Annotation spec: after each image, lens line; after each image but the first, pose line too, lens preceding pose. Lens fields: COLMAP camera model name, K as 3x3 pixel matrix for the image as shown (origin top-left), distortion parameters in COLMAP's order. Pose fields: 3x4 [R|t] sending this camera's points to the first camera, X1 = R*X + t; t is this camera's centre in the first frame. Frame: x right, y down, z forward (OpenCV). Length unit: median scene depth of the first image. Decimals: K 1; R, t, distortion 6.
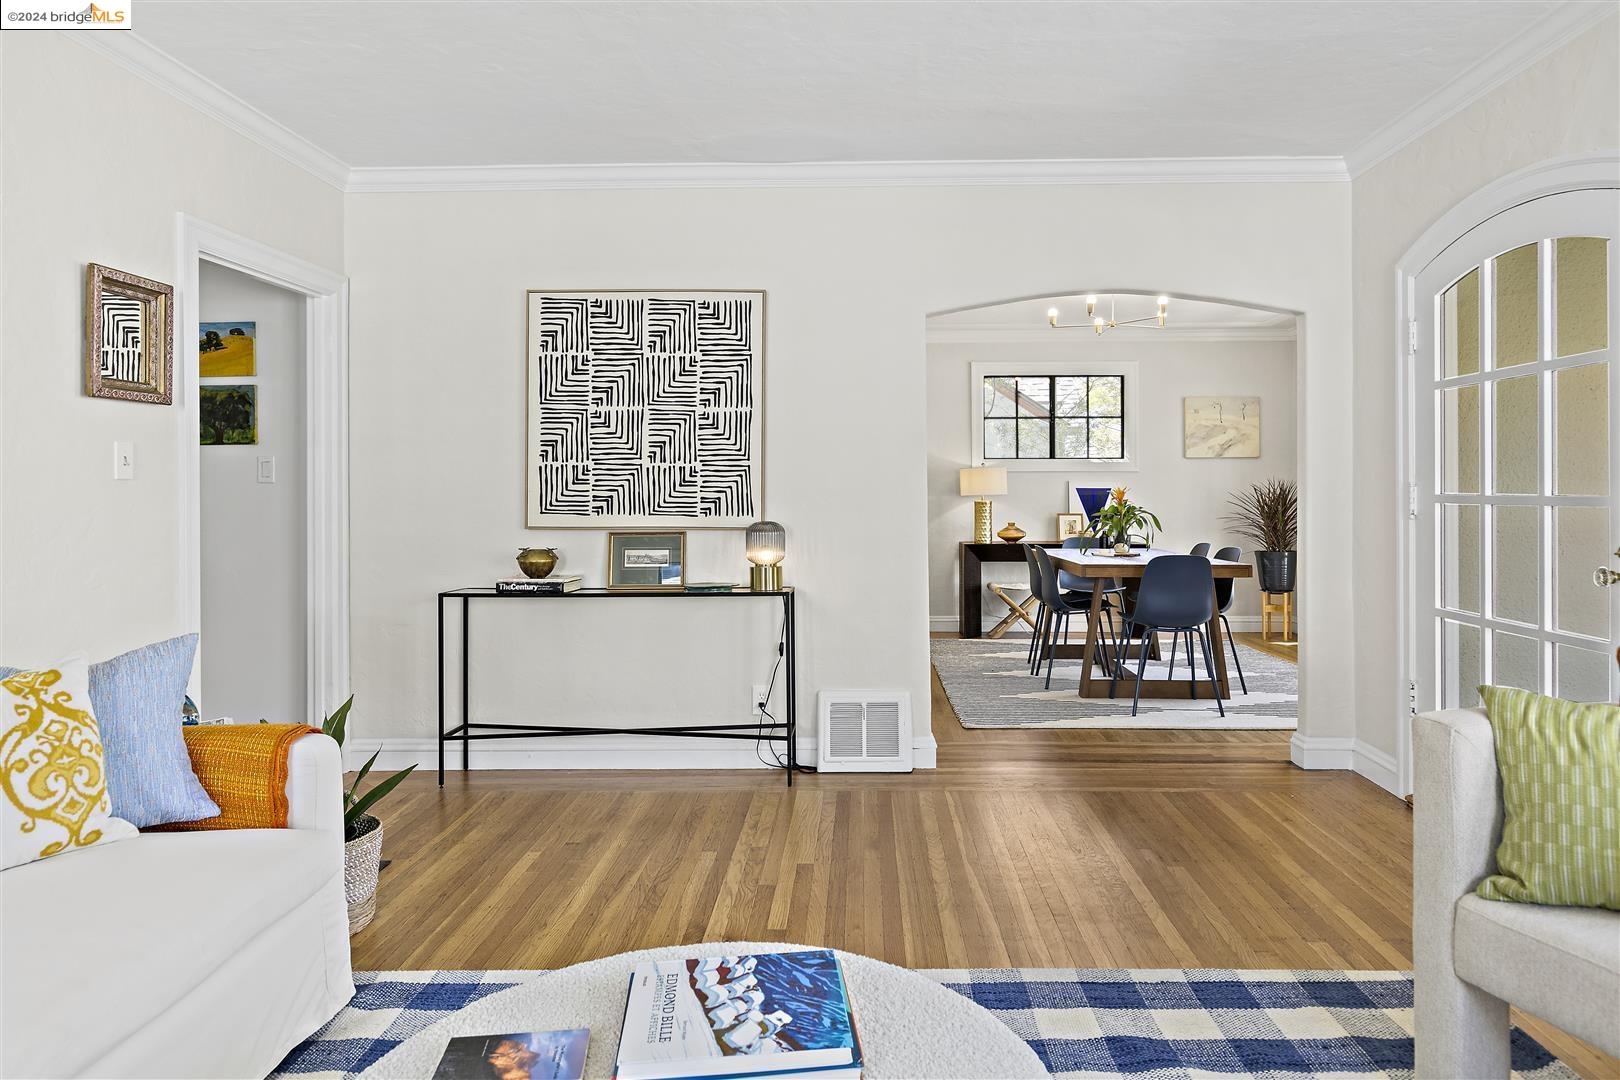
lens RADIAL K [[994.6, 0, 843.1], [0, 994.6, 494.5], [0, 0, 1]] dist [-0.000695, -0.000699]
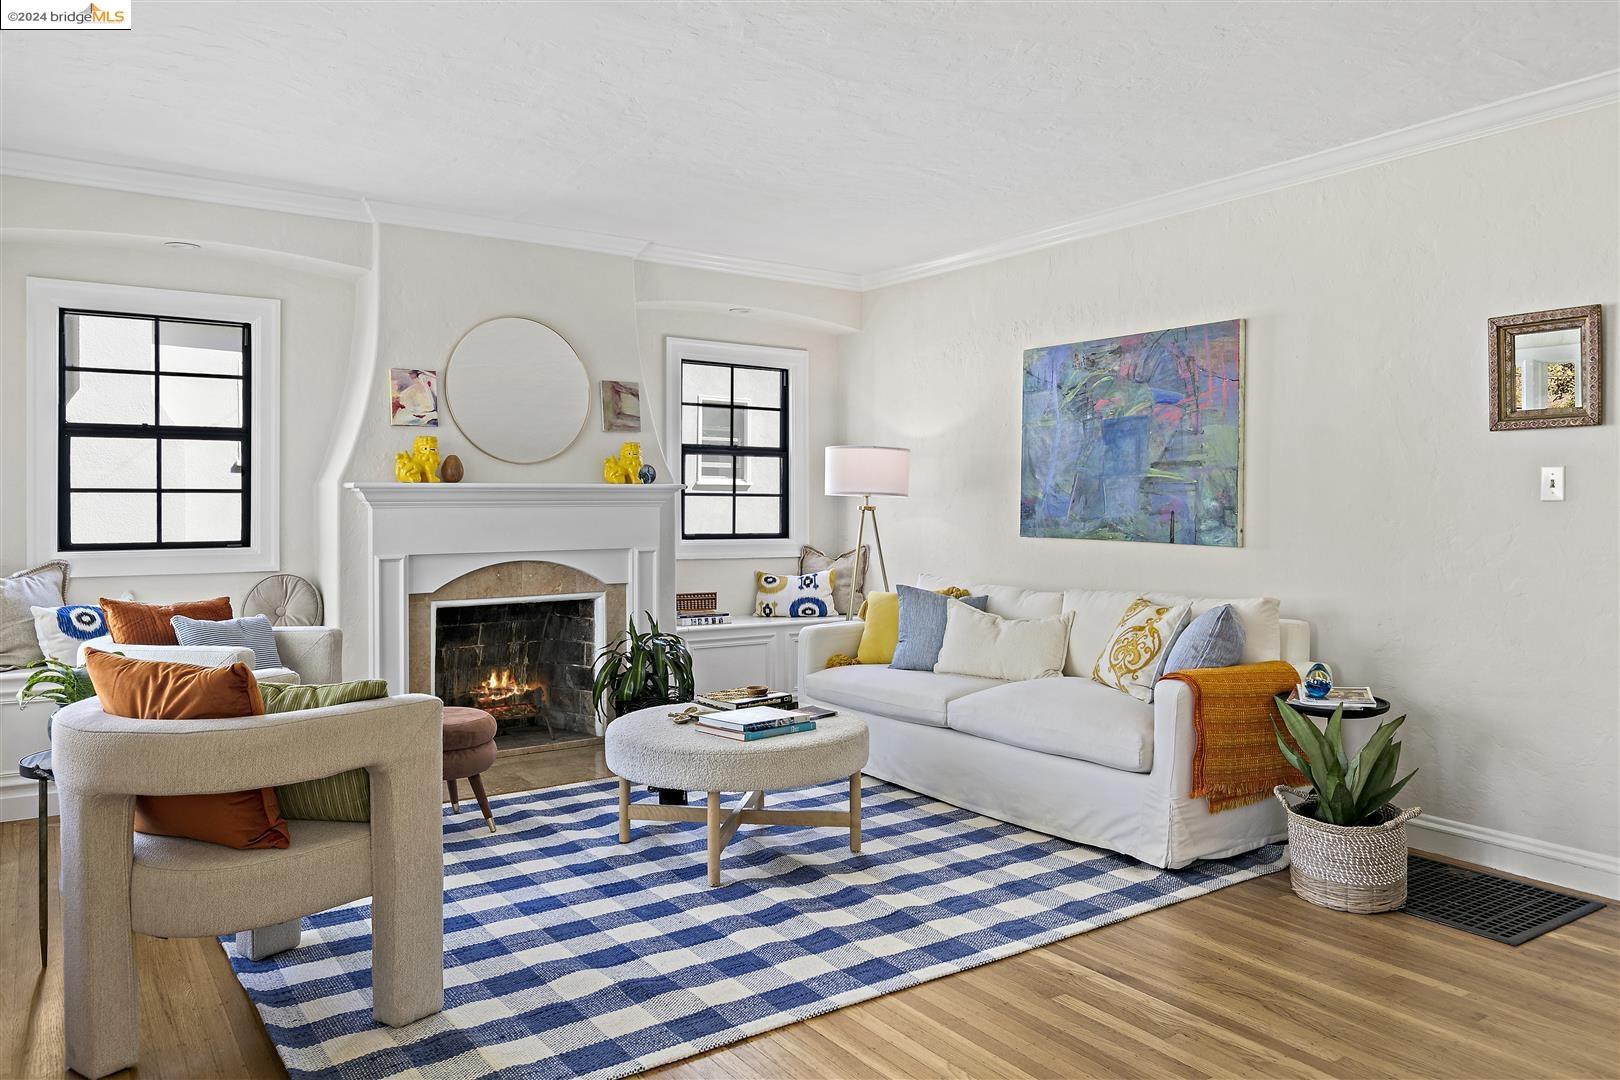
lens RADIAL K [[1136.5, 0, 804.5], [0, 1136.5, 495.2], [0, 0, 1]] dist [0.002977, -0.003238]
pose [[-0.818861, 0.001457, -0.573990, 0.639381], [0.001906, 0.999998, -0.000182, -0.021383], [0.573988, -0.001243, -0.818863, 1.522225]]
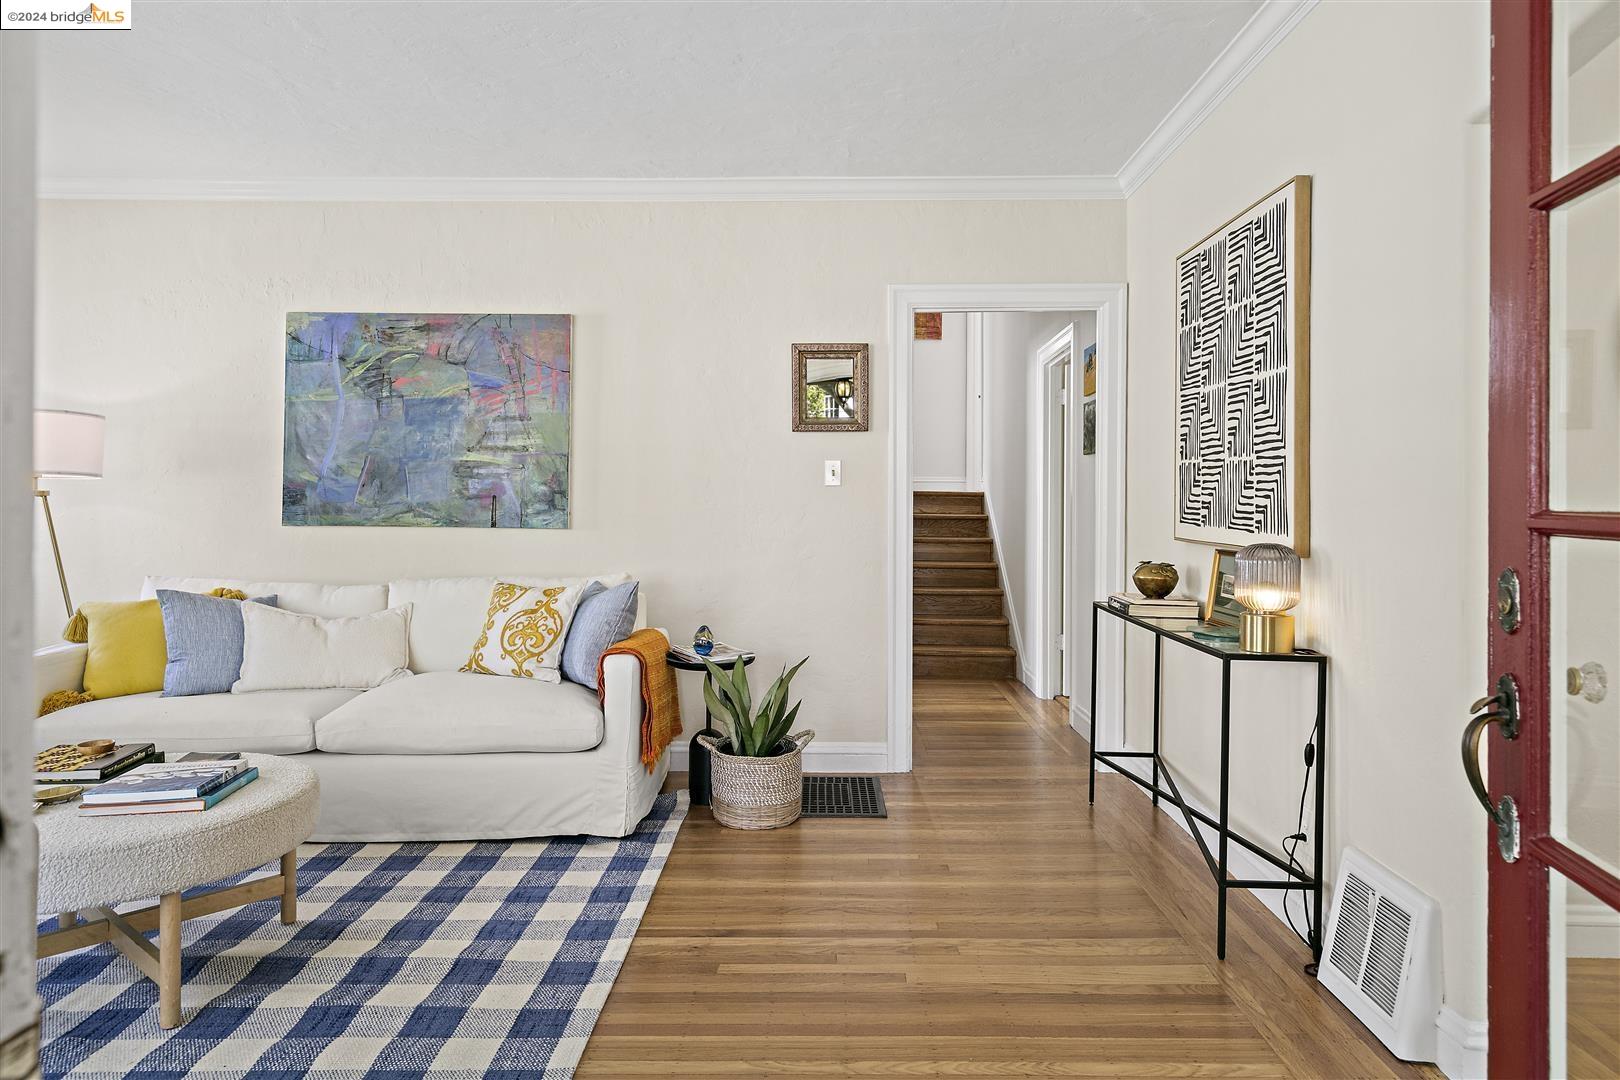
lens RADIAL K [[1082.1, 0, 831.5], [0, 1082.1, 484.7], [0, 0, 1]] dist [0.003462, 0.000407]
pose [[0.011747, -0.006074, -0.999913, 0.833215], [-0.005376, 0.999967, -0.006137, -0.006367], [0.999917, 0.005447, 0.011714, 0.964294]]
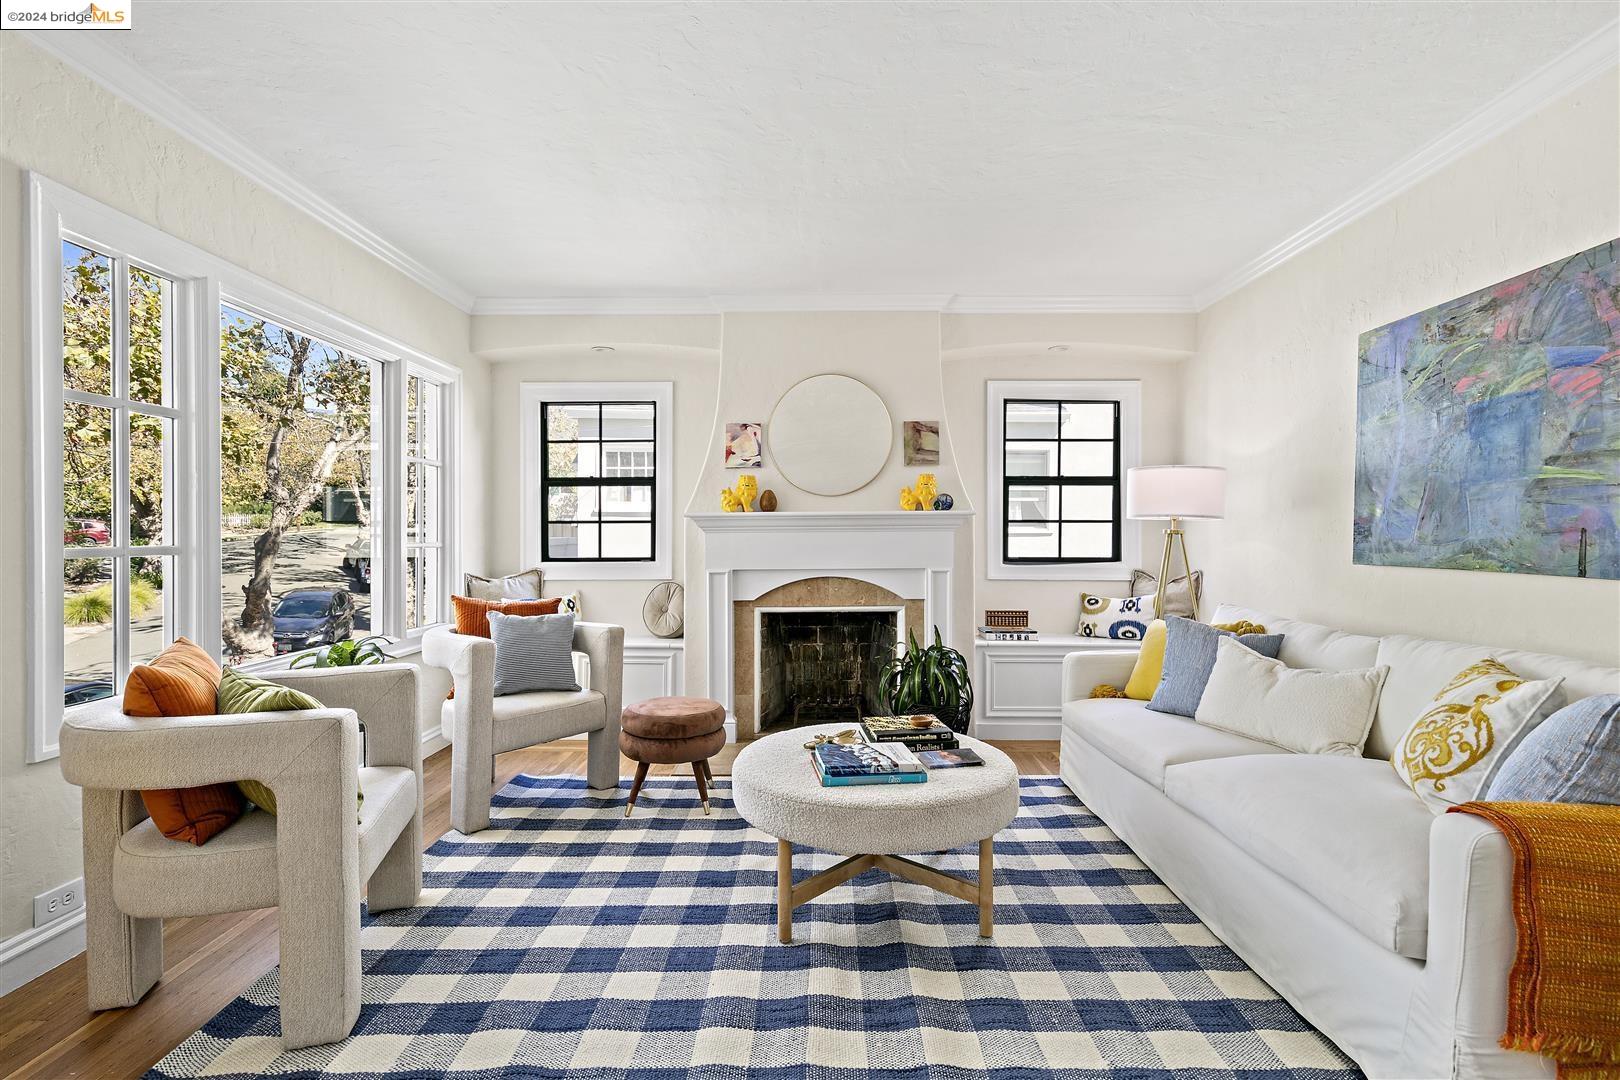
lens RADIAL K [[745.4, 0, 810.0], [0, 745.4, 540.0], [0, 0, 1]] dist [0.013662, -0.004725]
pose [[-0.999961, 0.008343, -0.002784, 0.009758], [0.008325, 0.999946, 0.006272, 0.002412], [0.002836, 0.006249, -0.999976, 1.200809]]
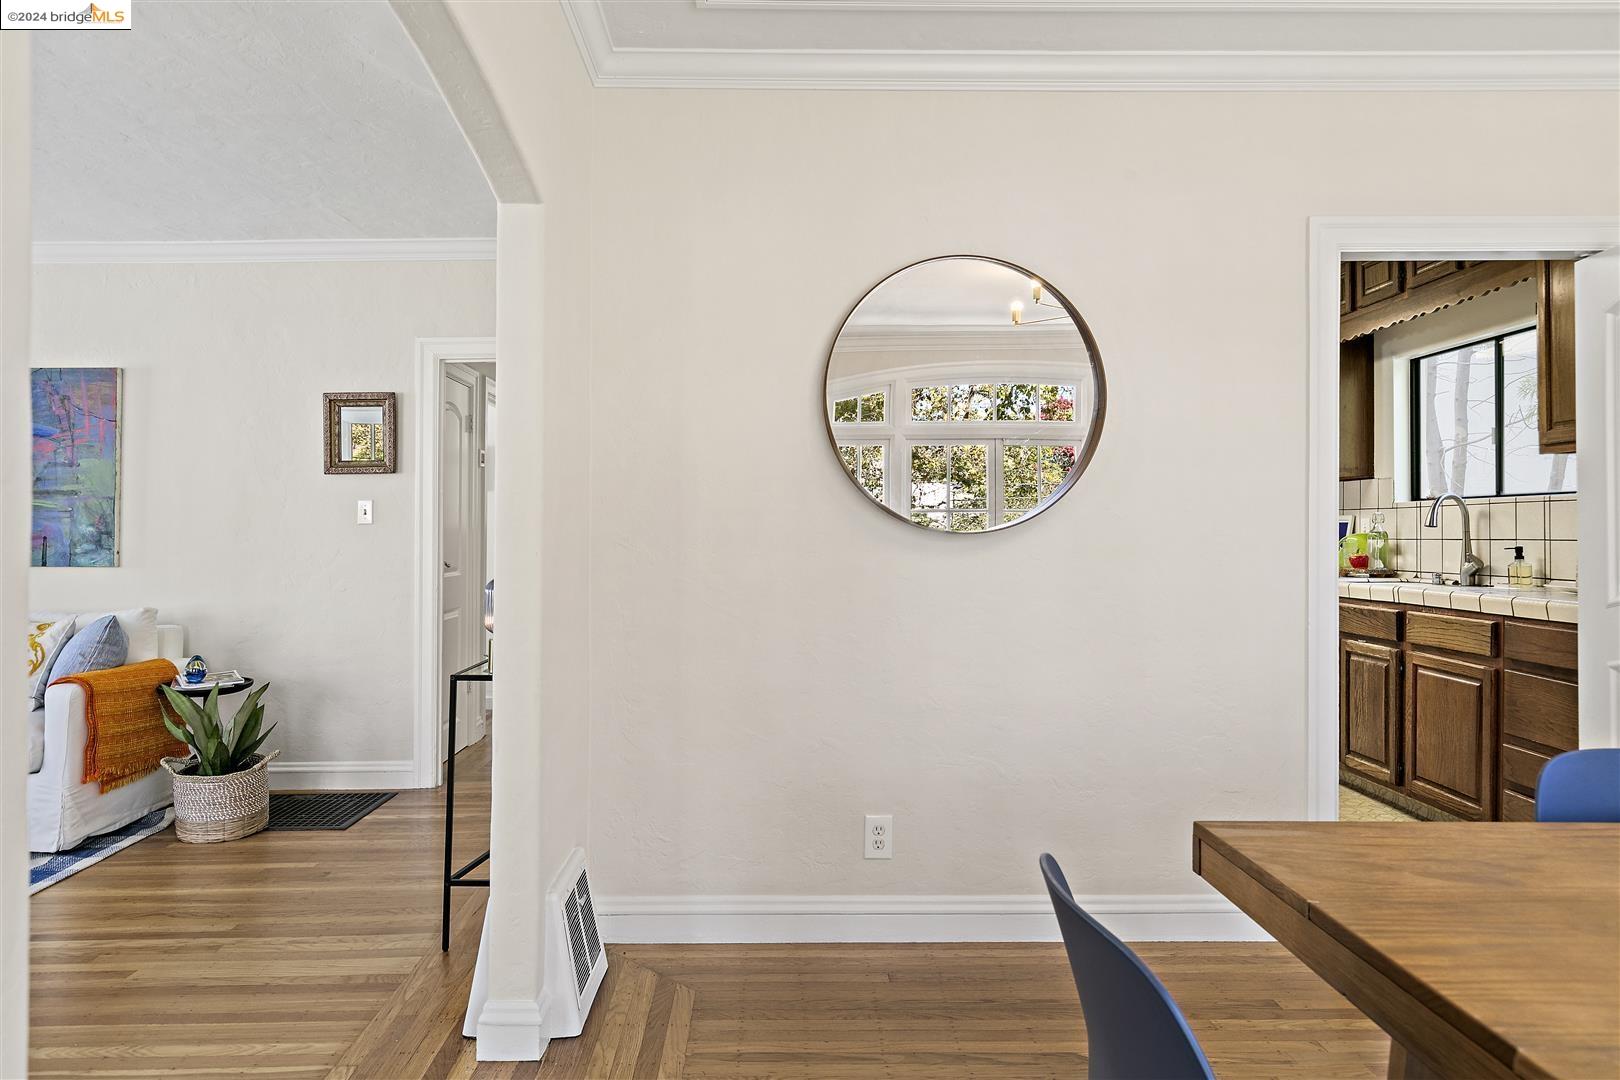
lens RADIAL K [[1029.7, 0, 788.0], [0, 1029.7, 507.5], [0, 0, 1]] dist [0.006800, -0.000636]
pose [[0.027529, -0.013601, -0.999528, 0.899997], [0.006572, 0.999888, -0.013425, -0.013853], [0.999599, -0.006199, 0.027615, 1.595983]]
